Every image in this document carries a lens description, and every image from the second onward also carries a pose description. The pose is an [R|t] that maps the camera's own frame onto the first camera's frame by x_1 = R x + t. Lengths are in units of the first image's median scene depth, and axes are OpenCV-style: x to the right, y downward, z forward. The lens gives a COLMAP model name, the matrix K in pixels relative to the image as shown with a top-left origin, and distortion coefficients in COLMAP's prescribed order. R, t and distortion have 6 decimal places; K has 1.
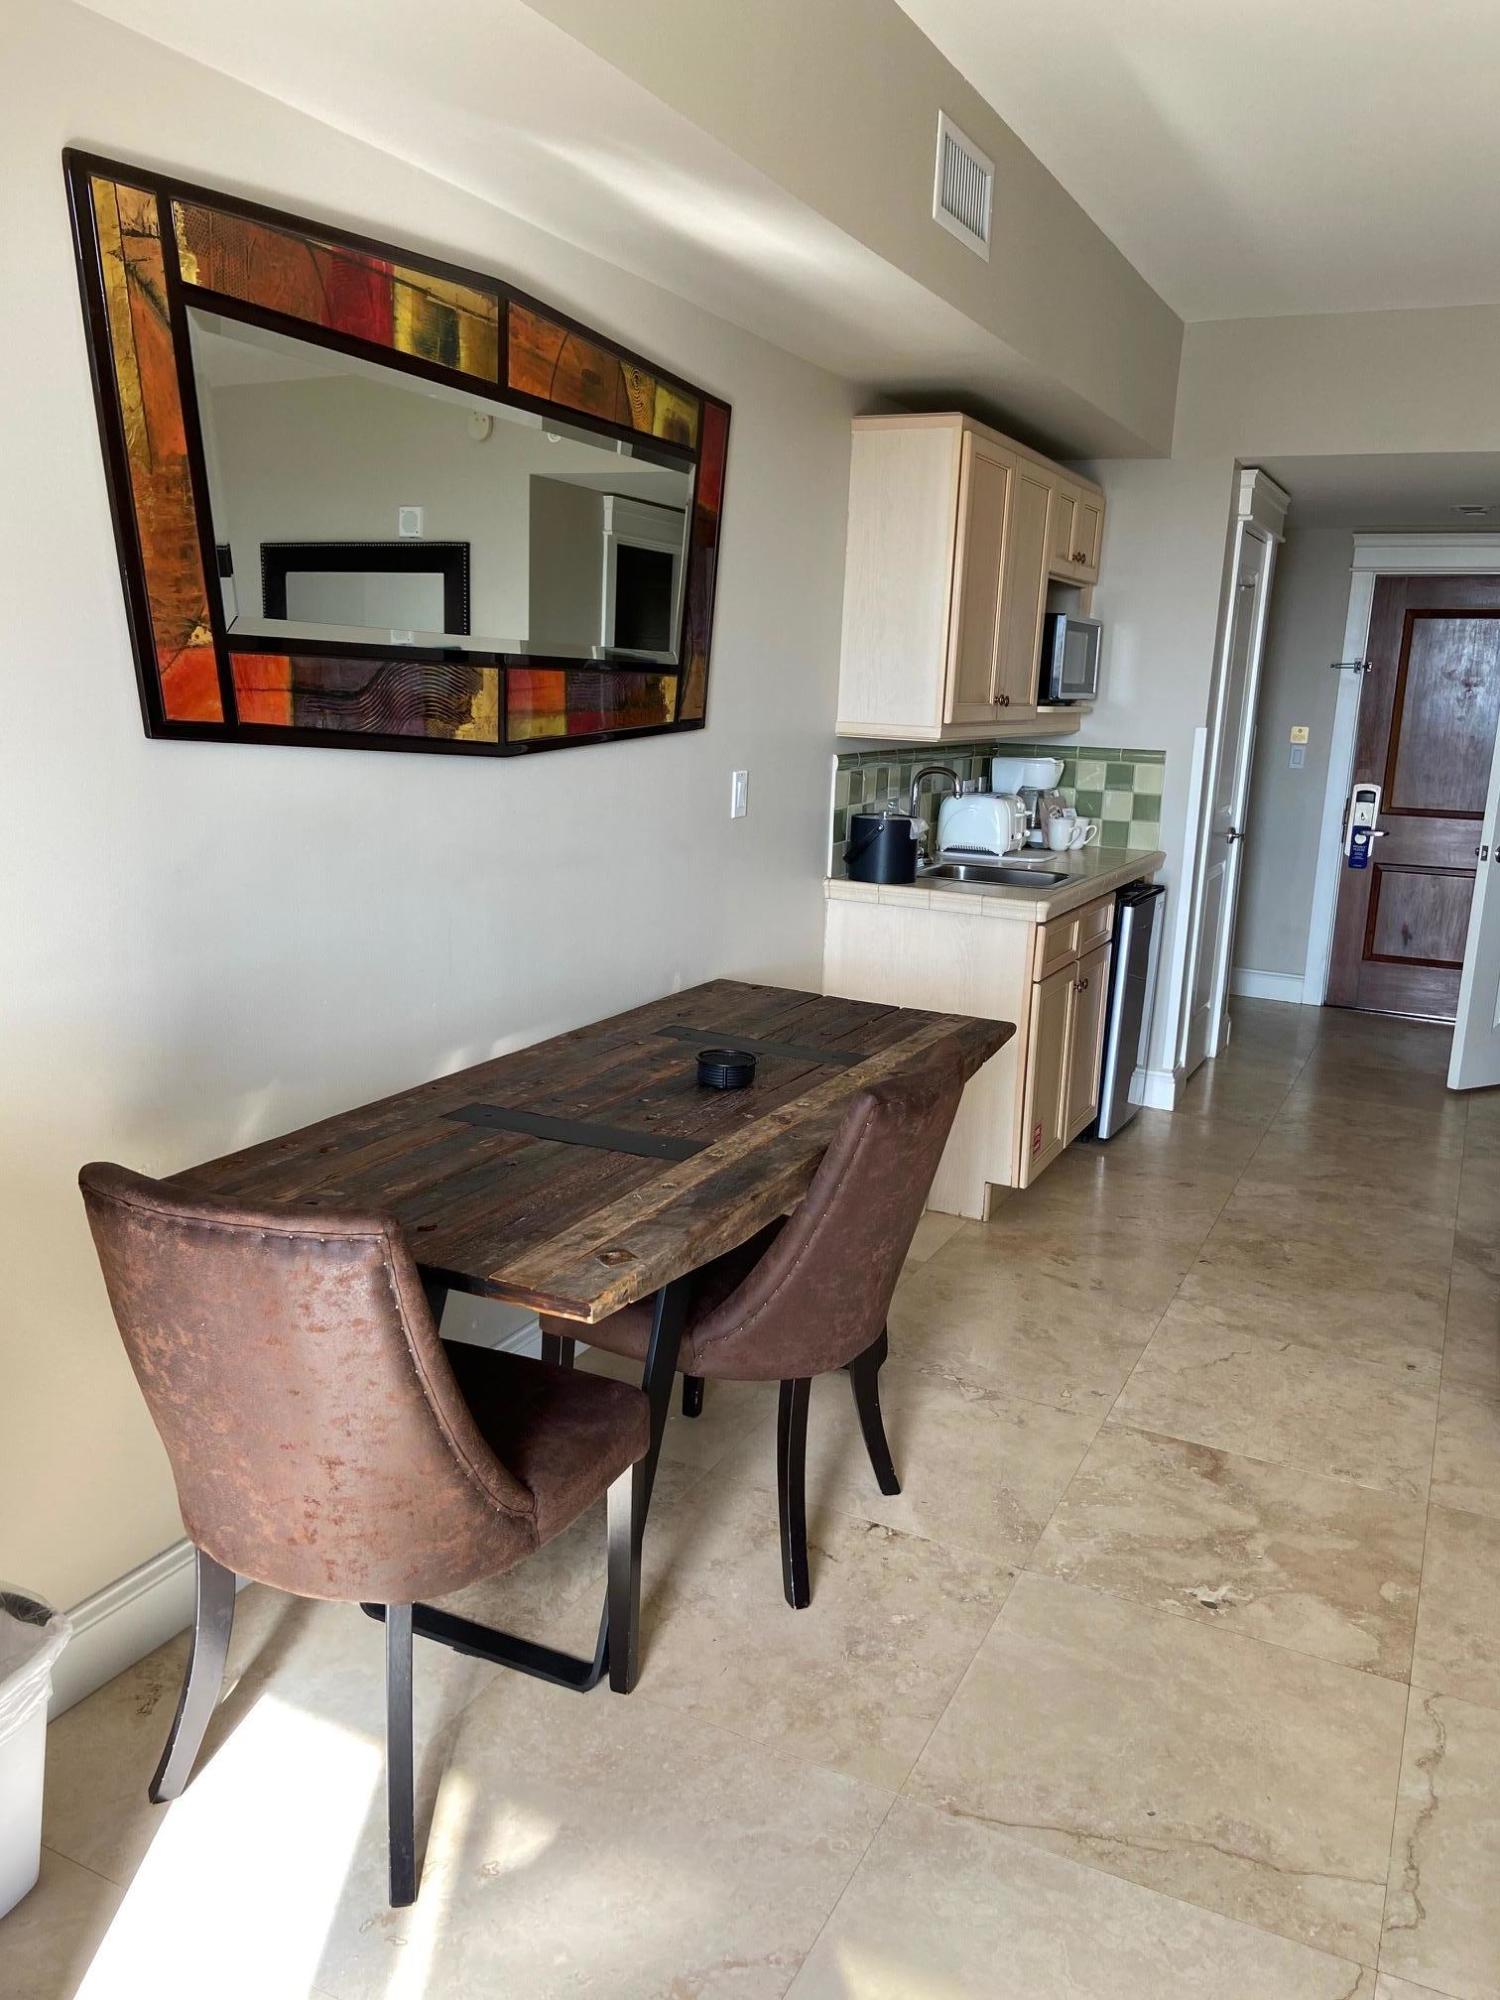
lens RADIAL K [[1502.9, 0, 757.9], [0, 1502.9, 979.8], [0, 0, 1]] dist [0.132946, -0.169829]
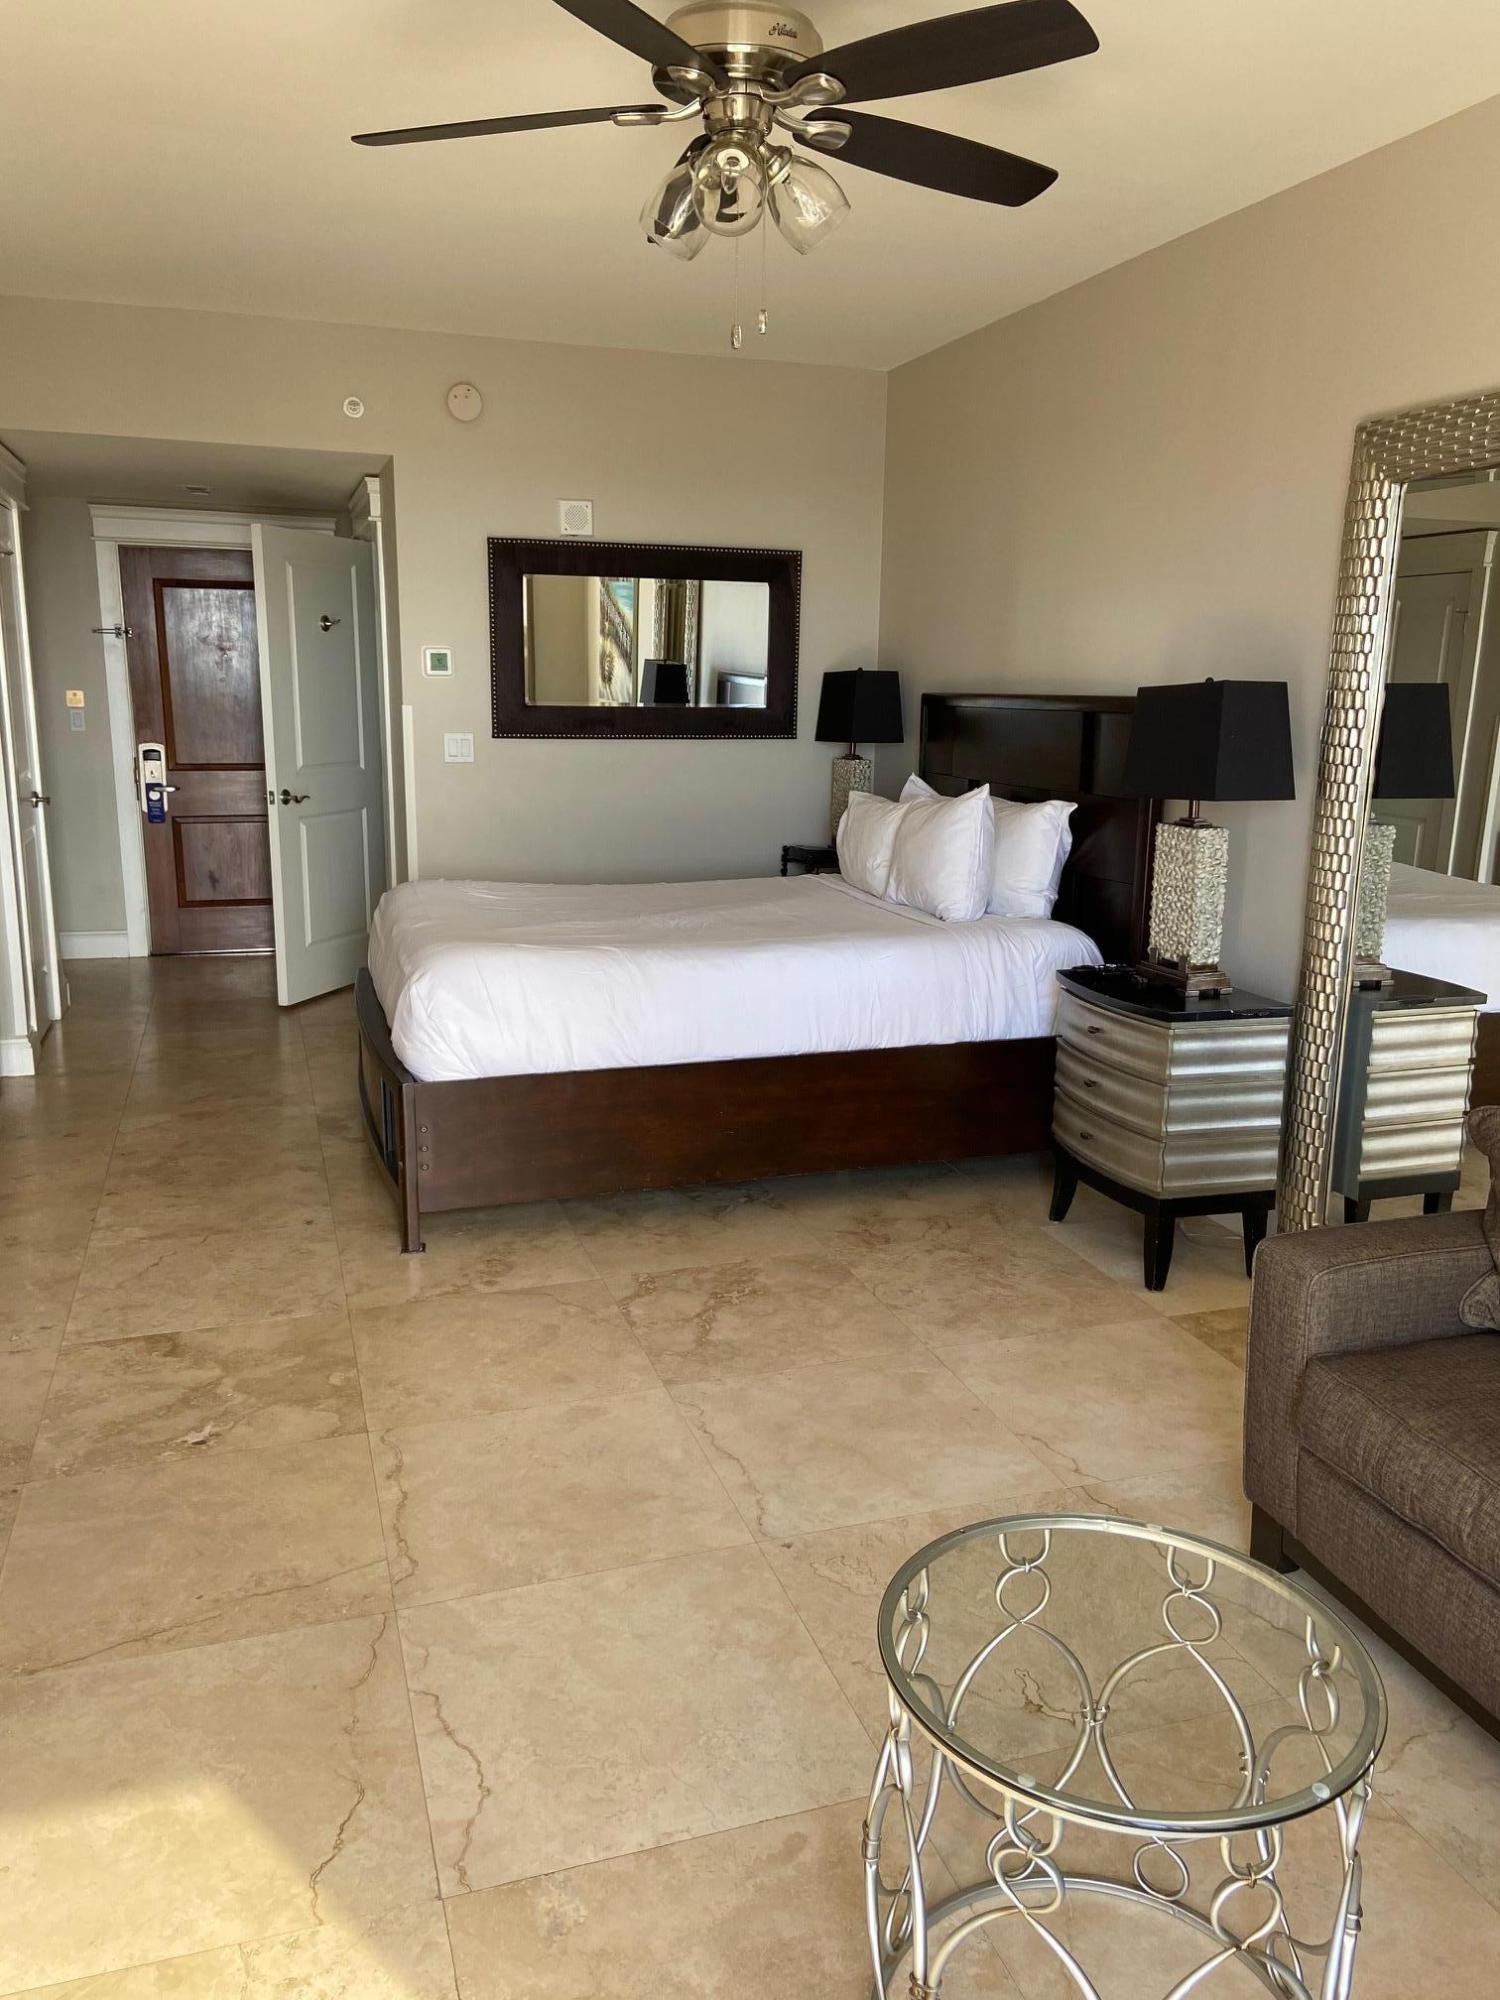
lens RADIAL K [[1502.9, 0, 757.9], [0, 1502.9, 979.8], [0, 0, 1]] dist [0.132946, -0.169829]
pose [[0.715510, -0.168308, 0.678025, -0.071758], [0.152540, 0.984765, 0.083478, 0.013995], [-0.681746, 0.043697, 0.730283, -0.084379]]
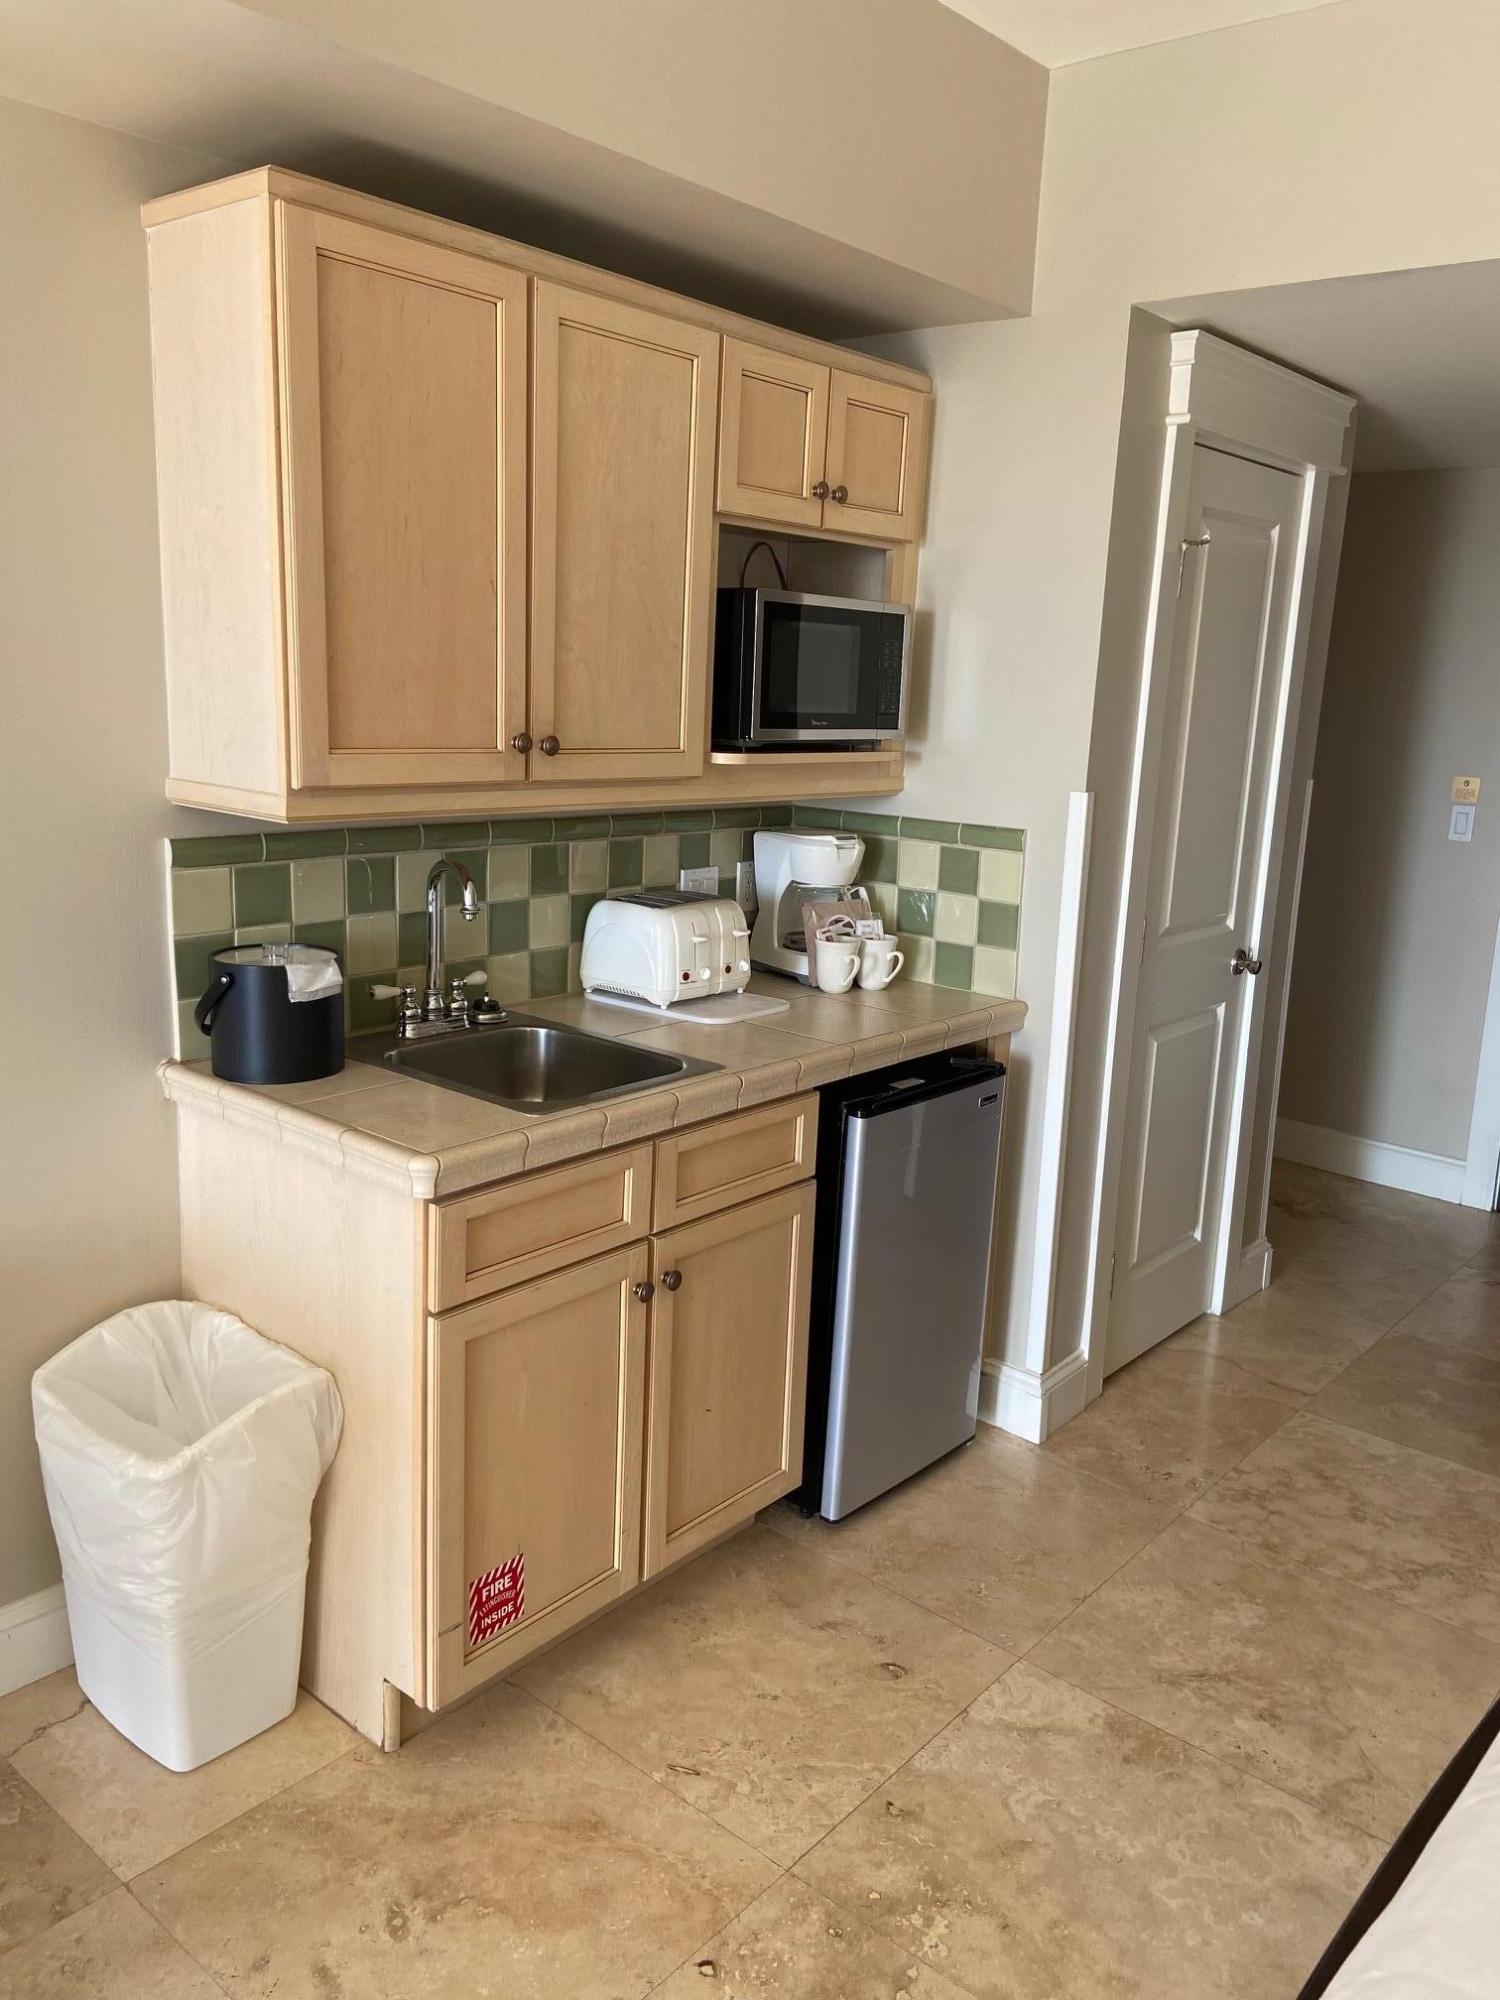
lens RADIAL K [[1502.9, 0, 757.9], [0, 1502.9, 979.8], [0, 0, 1]] dist [0.132946, -0.169829]
pose [[0.968697, 0.049775, -0.243205, 0.341944], [-0.052293, 0.998624, -0.003905, -0.094375], [0.242676, 0.016501, 0.969967, 0.458744]]
